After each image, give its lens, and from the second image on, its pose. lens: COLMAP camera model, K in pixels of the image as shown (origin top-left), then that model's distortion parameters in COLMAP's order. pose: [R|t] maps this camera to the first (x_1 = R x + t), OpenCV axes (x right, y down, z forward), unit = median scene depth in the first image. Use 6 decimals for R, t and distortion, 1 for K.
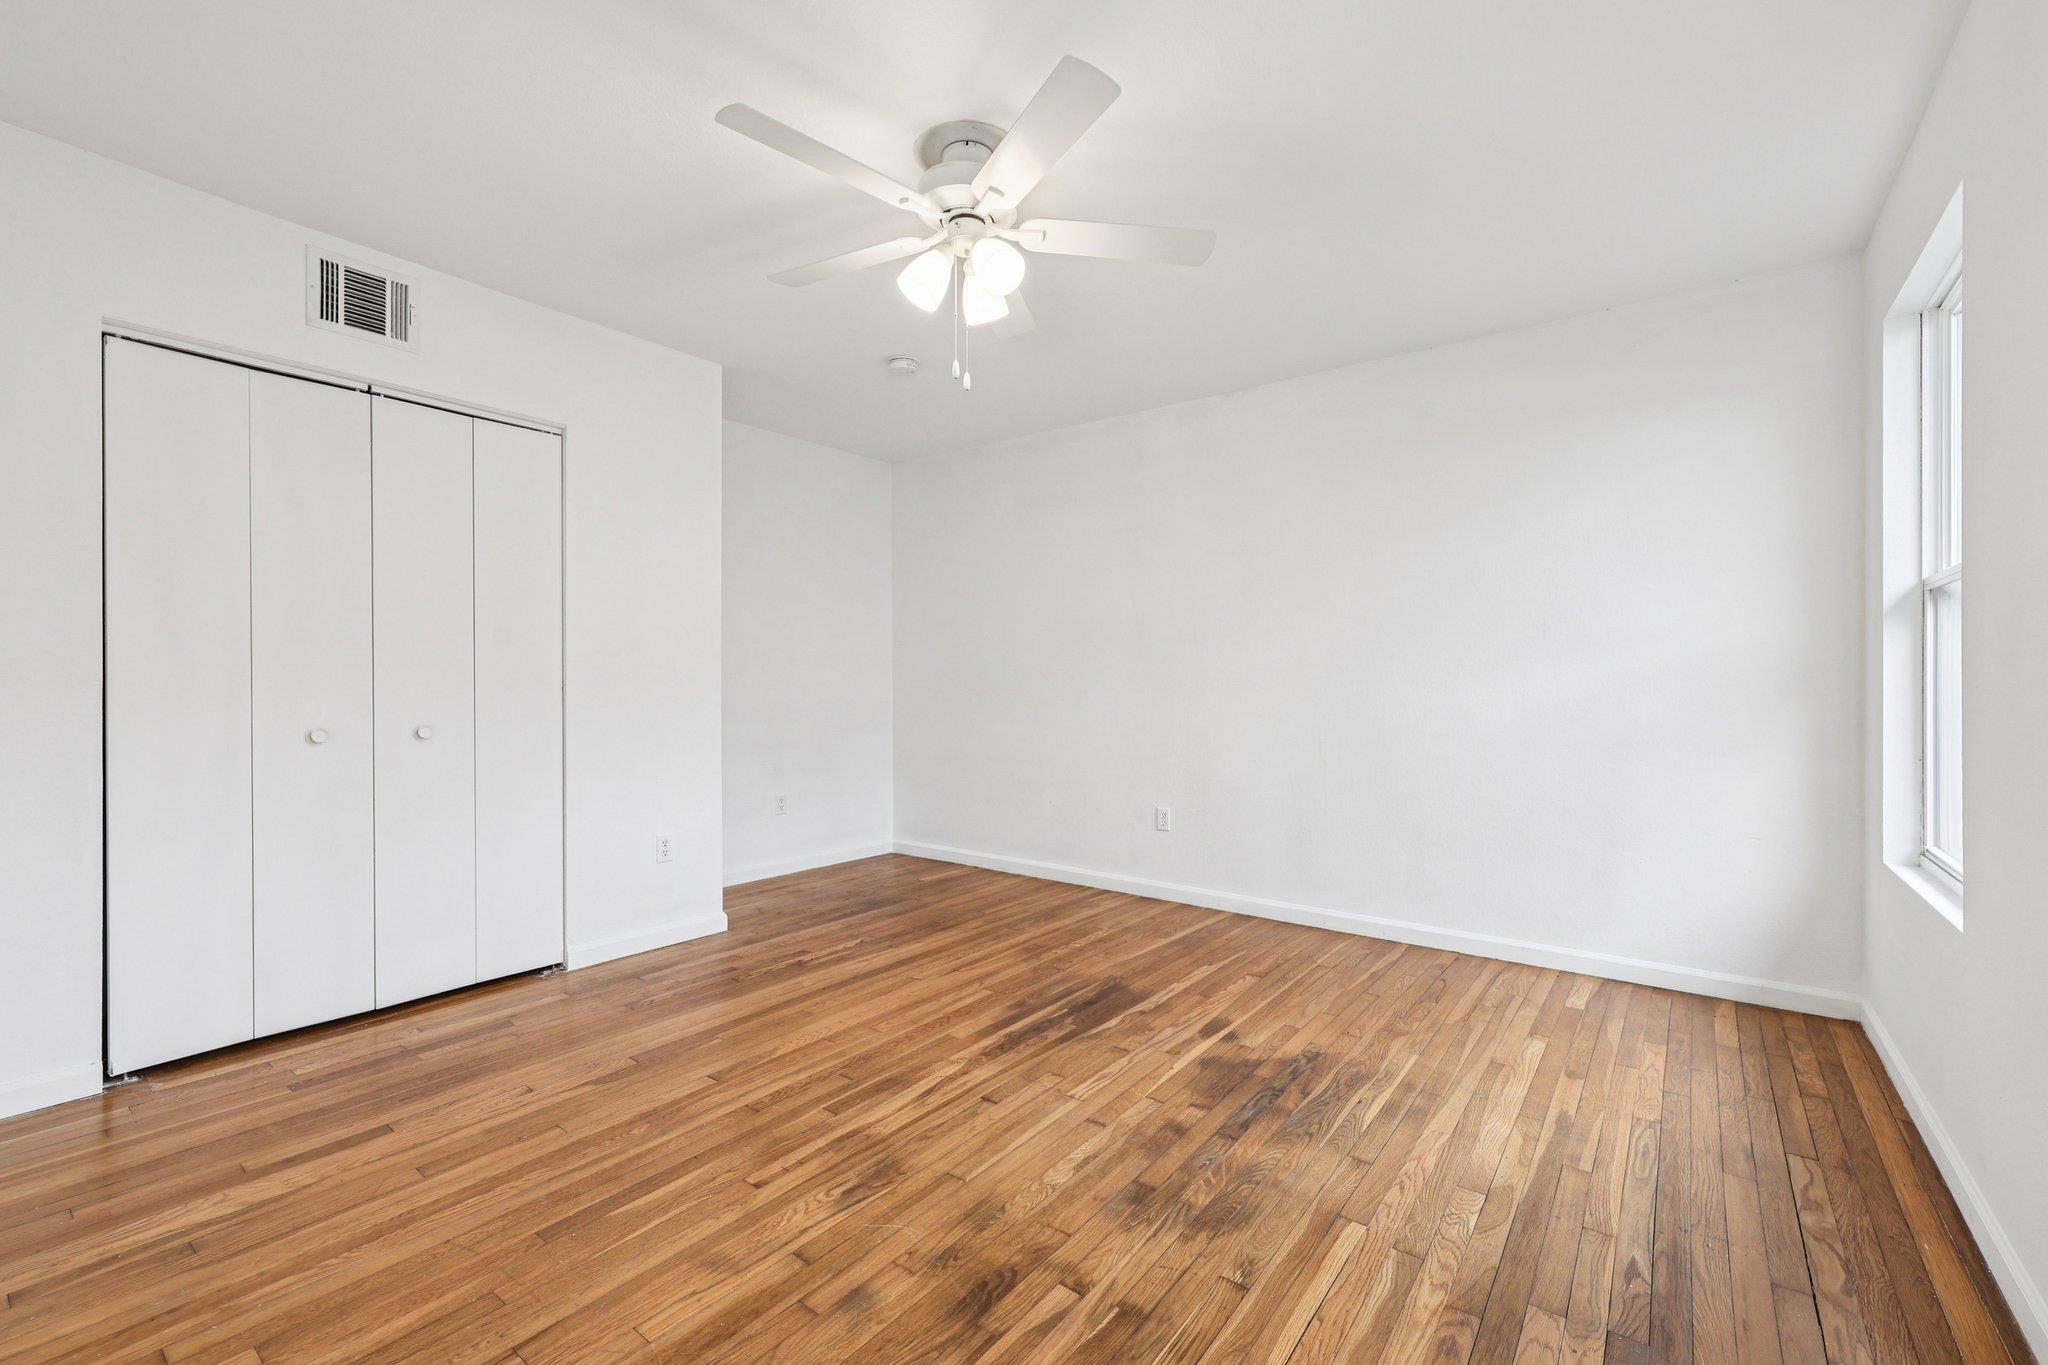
lens RADIAL K [[870.9, 0, 1026.1], [0, 870.9, 688.6], [0, 0, 1]] dist [0.001683, 0.000173]
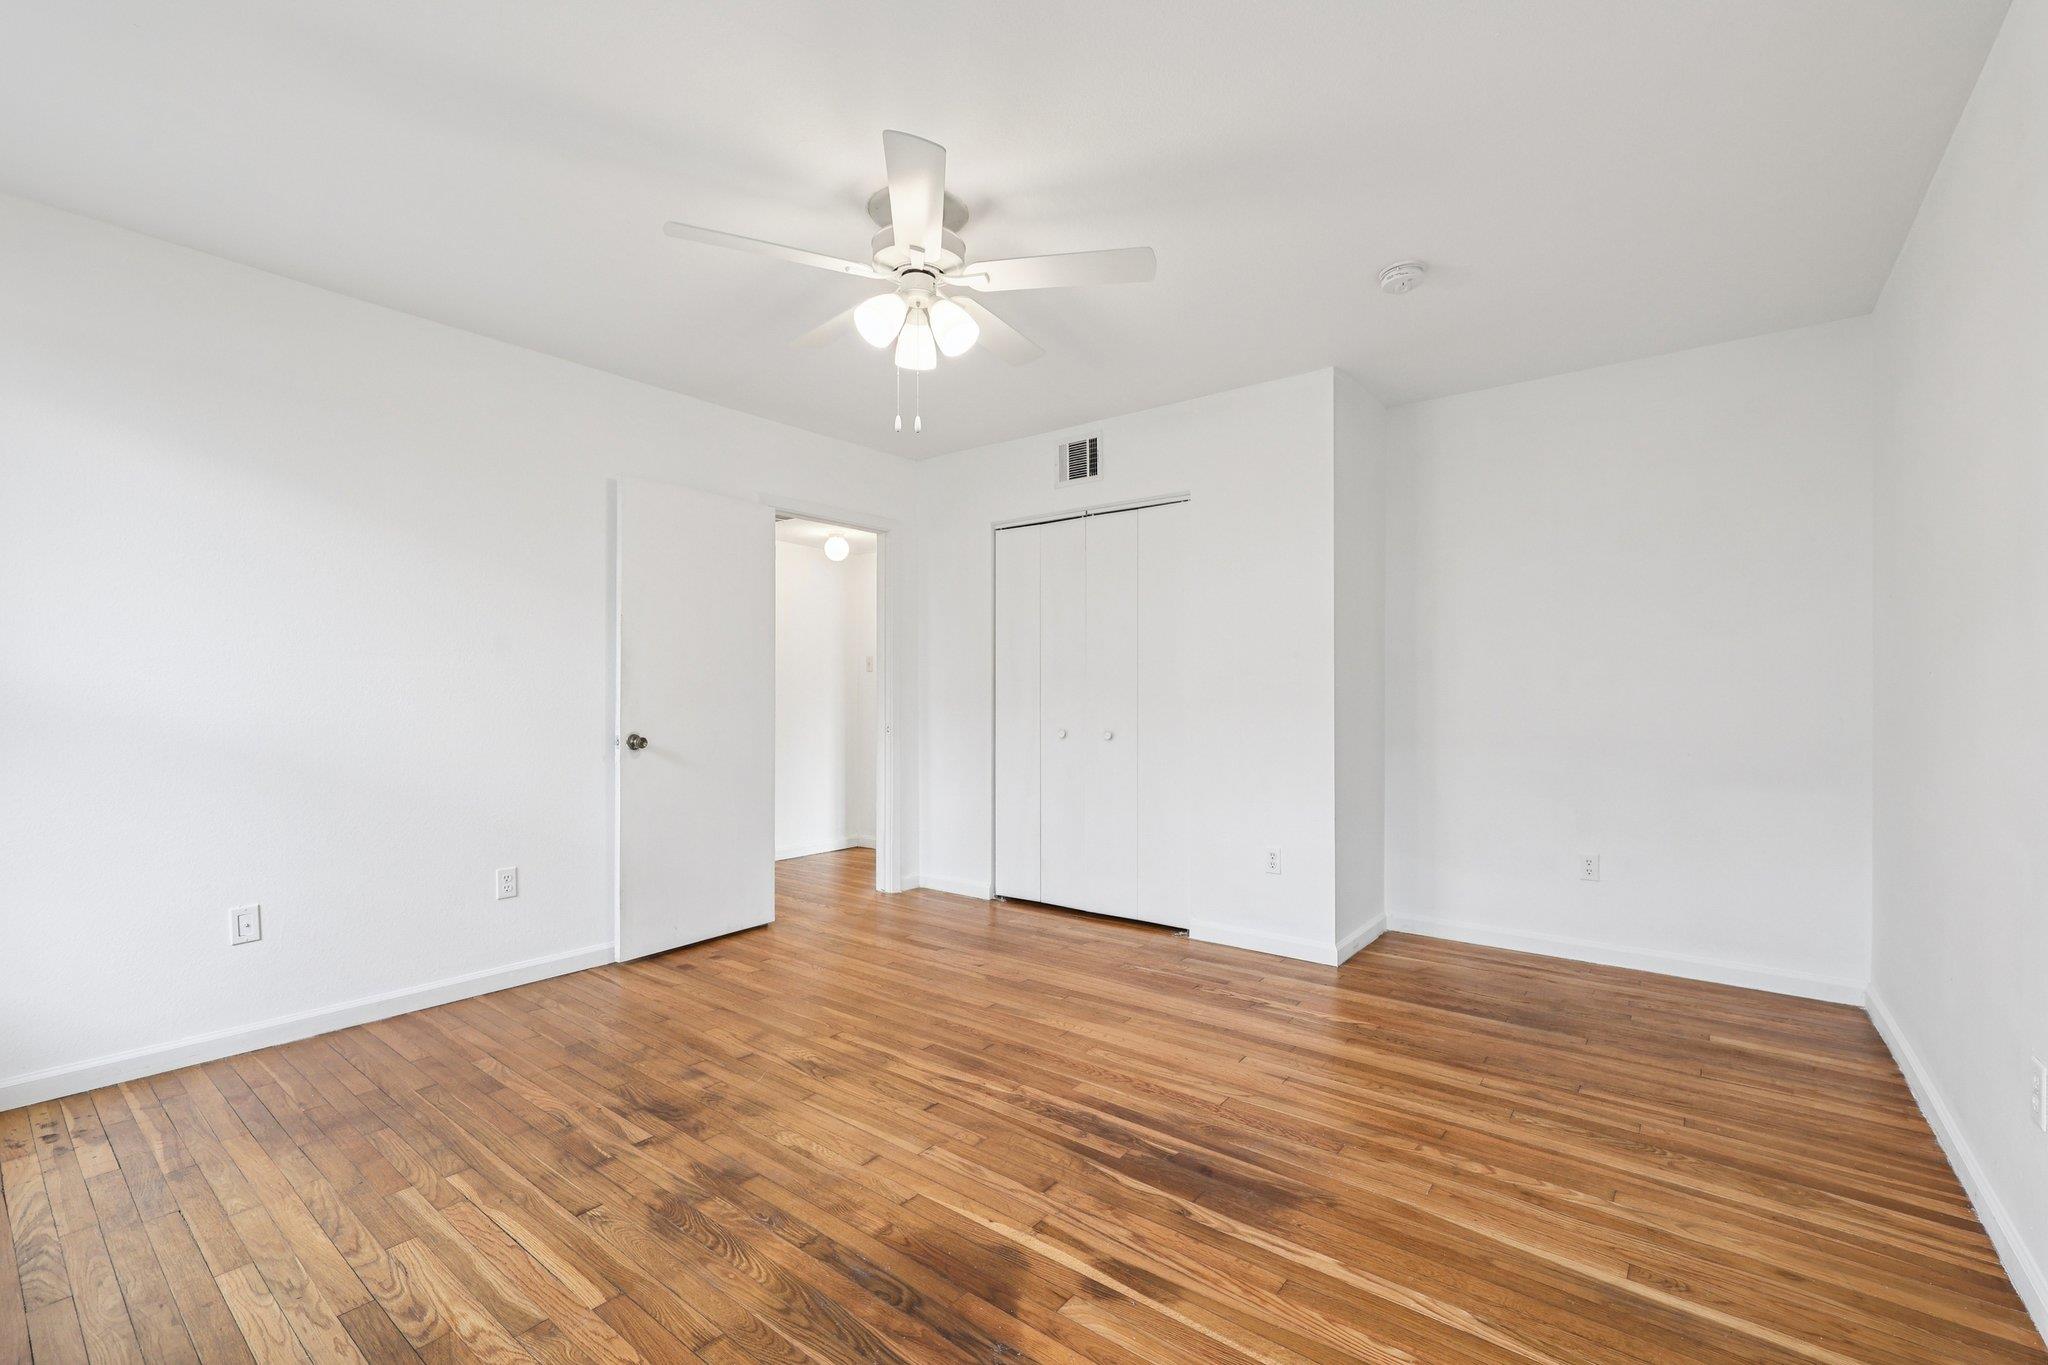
lens RADIAL K [[870.9, 0, 1026.1], [0, 870.9, 688.6], [0, 0, 1]] dist [0.001683, 0.000173]
pose [[-0.011074, -0.008071, -0.999906, 0.889511], [-0.009293, 0.999925, -0.007968, -0.015685], [0.999895, 0.009204, -0.011148, 0.999191]]
